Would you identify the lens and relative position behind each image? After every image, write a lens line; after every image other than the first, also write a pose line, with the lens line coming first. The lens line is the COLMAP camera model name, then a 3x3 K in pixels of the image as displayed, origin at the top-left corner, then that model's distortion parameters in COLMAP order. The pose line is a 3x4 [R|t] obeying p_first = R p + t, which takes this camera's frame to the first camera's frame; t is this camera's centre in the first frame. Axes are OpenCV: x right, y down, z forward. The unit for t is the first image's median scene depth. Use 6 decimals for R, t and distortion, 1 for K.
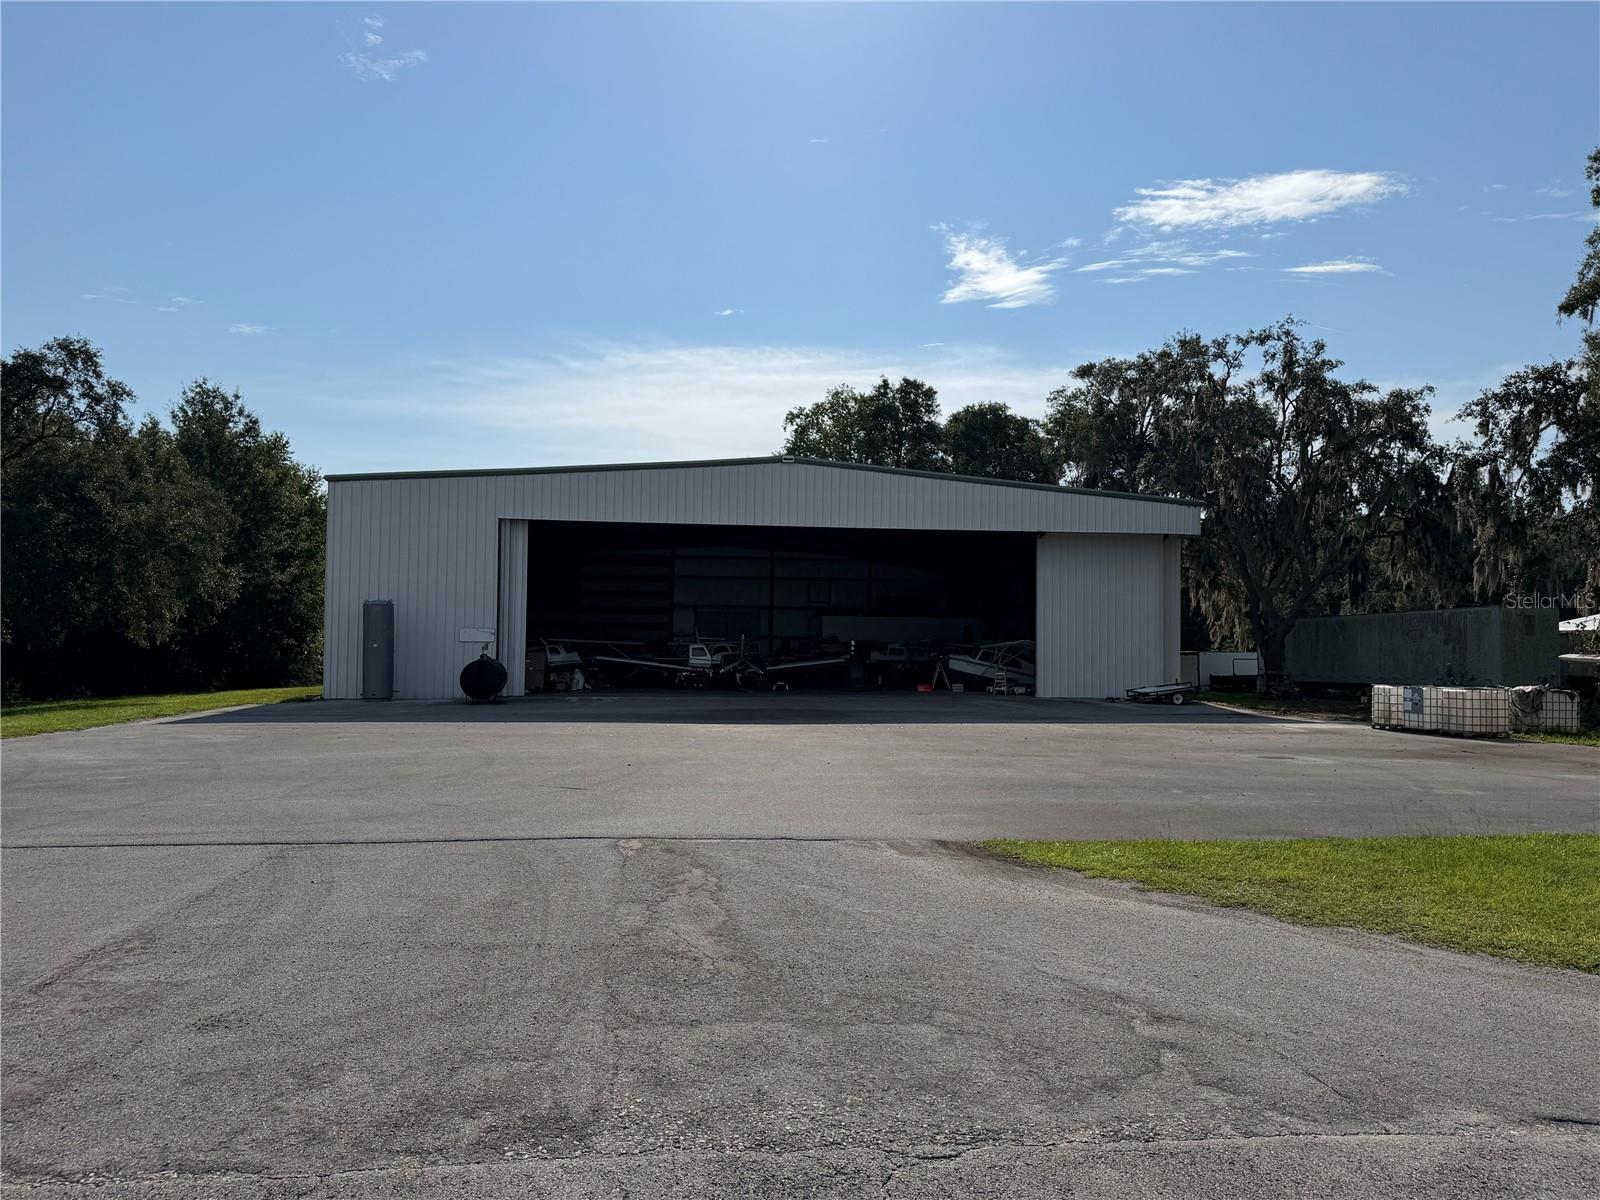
lens RADIAL K [[1223.8, 0, 800.0], [0, 1223.8, 600.0], [0, 0, 1]] dist [0.016918, -0.002259]
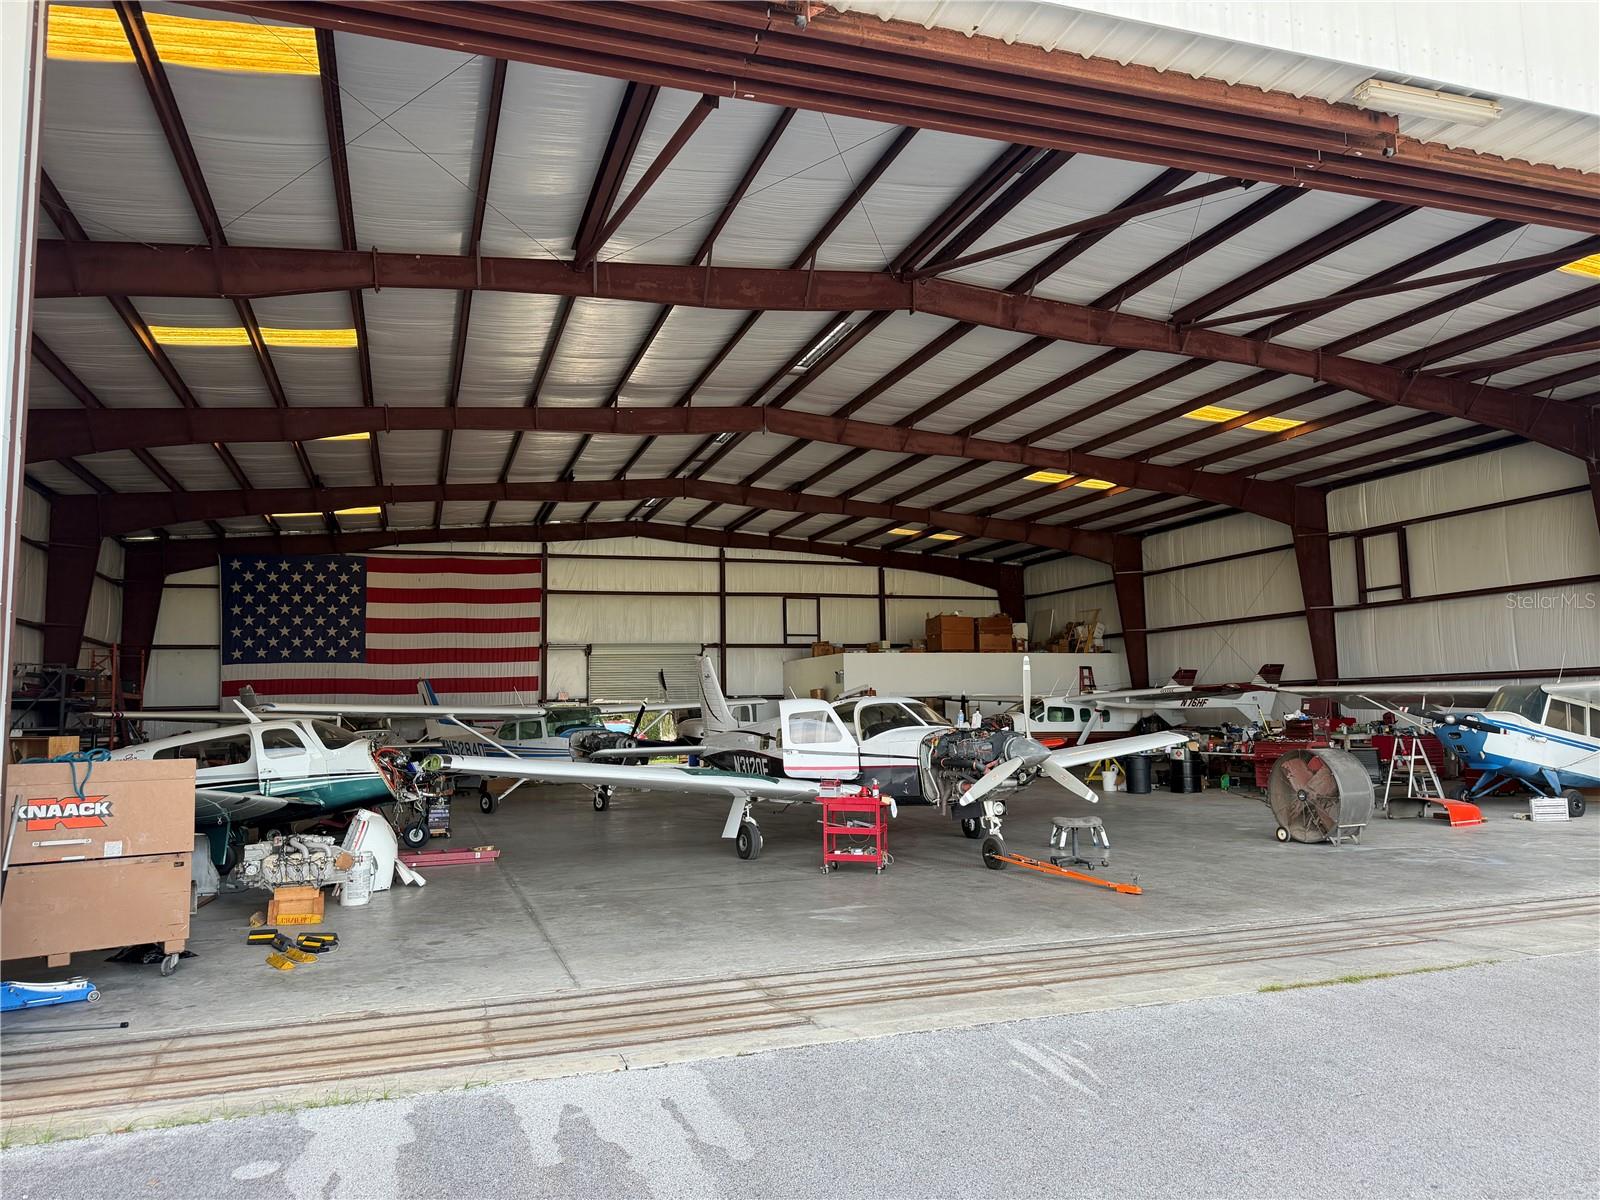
lens RADIAL K [[1118.6, 0, 812.4], [0, 1118.6, 597.0], [0, 0, 1]] dist [0.094547, -0.090767]
pose [[0.978038, -0.010079, 0.208185, -0.137639], [0.024338, 0.997520, -0.066045, 0.028975], [-0.207003, 0.069661, 0.975857, 0.732468]]
